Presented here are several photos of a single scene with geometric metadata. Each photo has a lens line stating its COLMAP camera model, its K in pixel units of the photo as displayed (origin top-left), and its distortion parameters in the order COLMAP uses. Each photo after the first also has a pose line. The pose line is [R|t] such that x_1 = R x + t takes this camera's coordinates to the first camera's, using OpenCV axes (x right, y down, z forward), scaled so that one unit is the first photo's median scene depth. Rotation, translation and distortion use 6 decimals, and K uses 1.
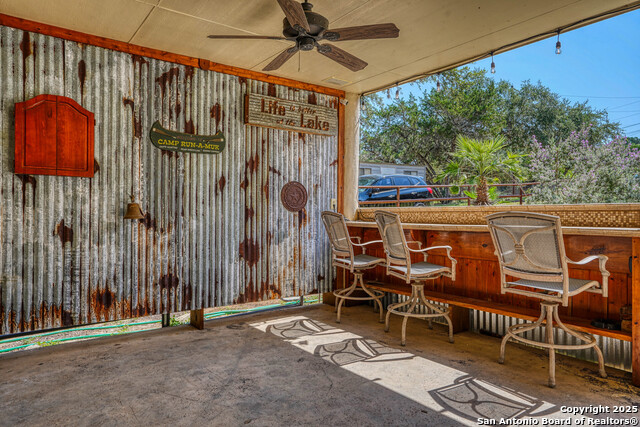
lens RADIAL K [[434.6, 0, 322.3], [0, 434.6, 214.2], [0, 0, 1]] dist [0.010181, 0.001960]
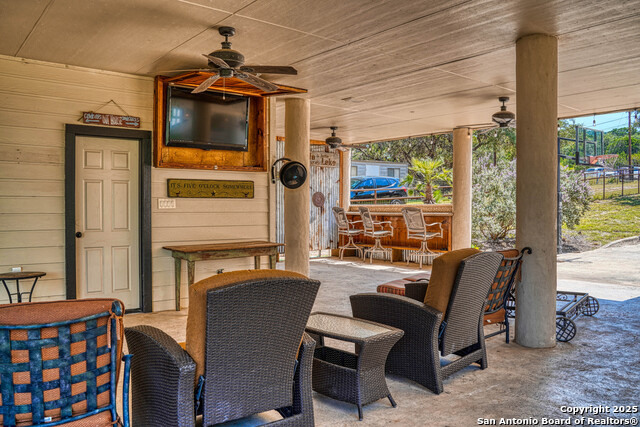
lens RADIAL K [[521.1, 0, 318.9], [0, 521.1, 212.5], [0, 0, 1]] dist [-0.006183, -0.001389]
pose [[0.999398, -0.002608, 0.034589, -0.147022], [0.002335, 0.999966, 0.007942, 0.000335], [-0.034608, -0.007856, 0.999370, -1.399797]]
